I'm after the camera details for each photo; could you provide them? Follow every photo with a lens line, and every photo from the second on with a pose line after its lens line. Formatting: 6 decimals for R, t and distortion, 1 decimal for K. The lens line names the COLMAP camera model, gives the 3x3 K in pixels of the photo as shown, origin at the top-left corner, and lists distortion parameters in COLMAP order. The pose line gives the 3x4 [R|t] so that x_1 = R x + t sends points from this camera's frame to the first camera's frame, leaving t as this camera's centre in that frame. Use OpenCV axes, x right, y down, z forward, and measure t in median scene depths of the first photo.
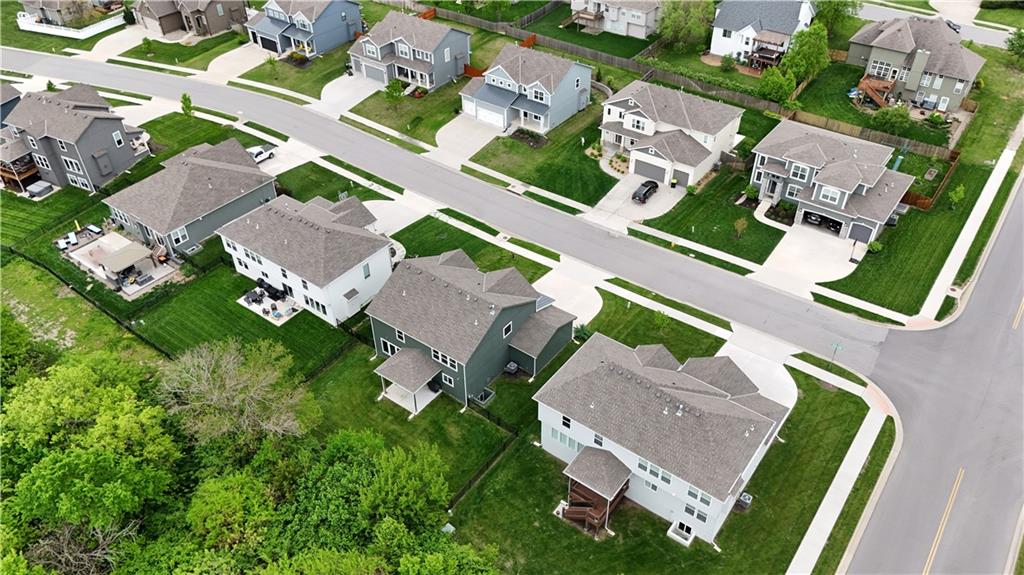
lens RADIAL K [[756.3, 0, 512.0], [0, 756.3, 287.5], [0, 0, 1]] dist [0.021540, -0.004984]
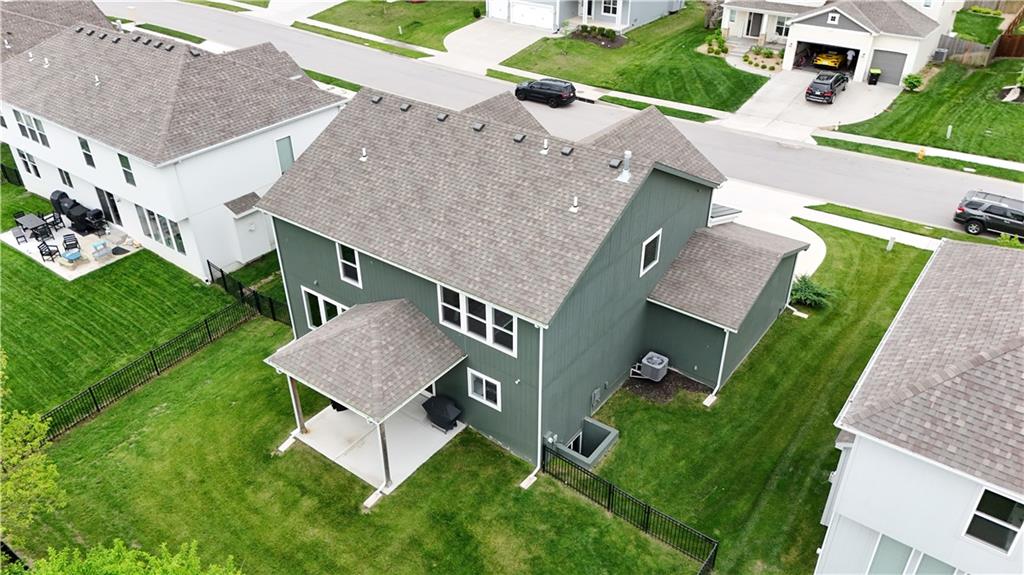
lens RADIAL K [[756.3, 0, 512.0], [0, 756.3, 287.5], [0, 0, 1]] dist [0.021540, -0.004984]
pose [[0.999988, 0.004401, 0.001974, -0.066523], [-0.004137, 0.992989, -0.118133, 0.106147], [-0.002480, 0.118124, 0.992996, 0.598555]]
